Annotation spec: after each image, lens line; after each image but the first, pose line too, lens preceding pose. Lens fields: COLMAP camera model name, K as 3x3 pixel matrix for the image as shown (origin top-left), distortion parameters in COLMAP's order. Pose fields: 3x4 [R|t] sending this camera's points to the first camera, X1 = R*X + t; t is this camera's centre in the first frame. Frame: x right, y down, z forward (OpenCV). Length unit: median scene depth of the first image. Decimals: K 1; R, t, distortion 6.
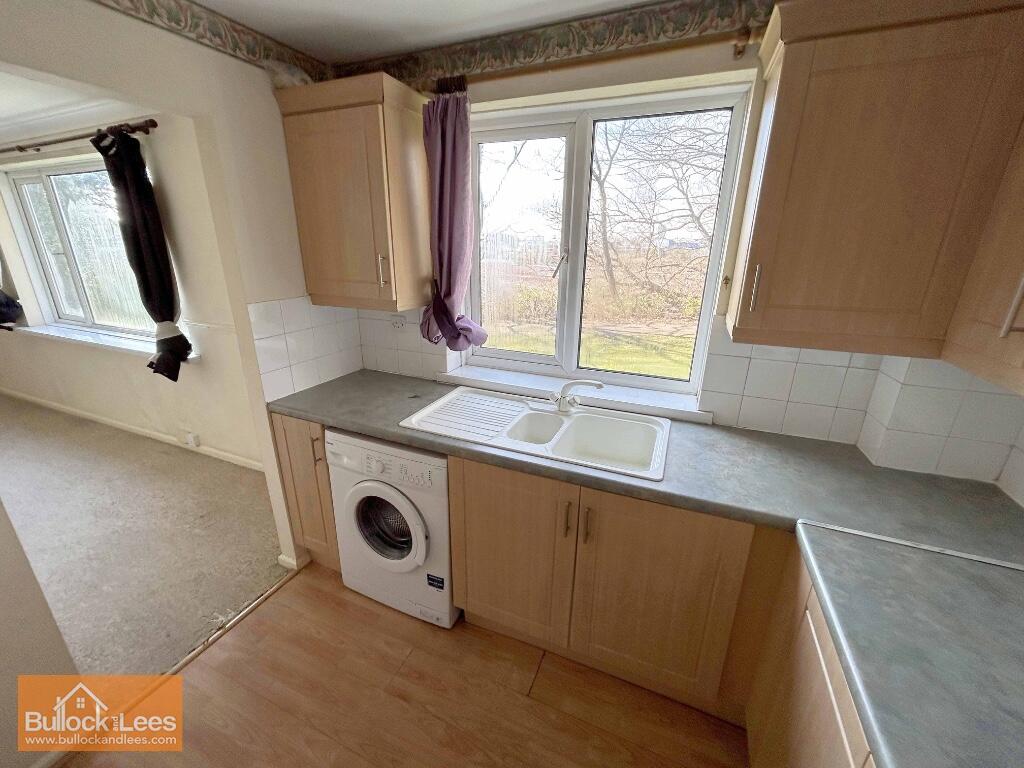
lens RADIAL K [[413.1, 0, 508.2], [0, 413.1, 384.1], [0, 0, 1]] dist [0.000989, -0.000429]
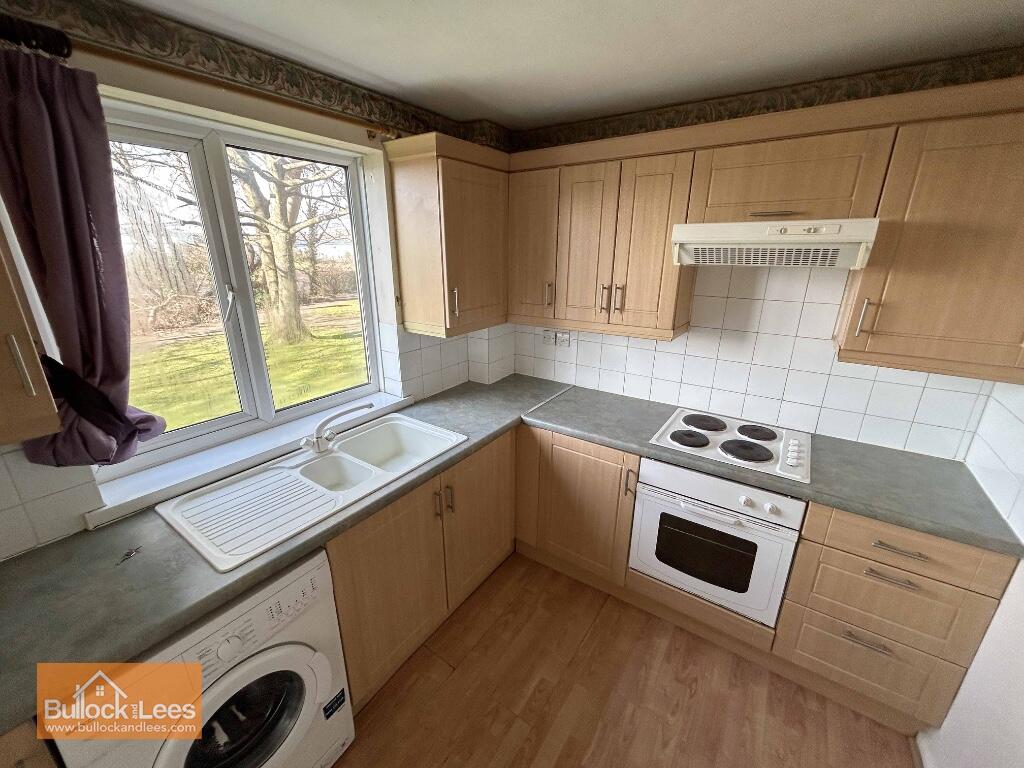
lens RADIAL K [[413.1, 0, 510.6], [0, 413.1, 382.9], [0, 0, 1]] dist [0.000989, -0.000429]
pose [[0.190546, -0.312694, 0.930545, -0.717033], [0.314732, 0.917334, 0.243808, -0.202021], [-0.929858, 0.246415, 0.273209, 0.332538]]
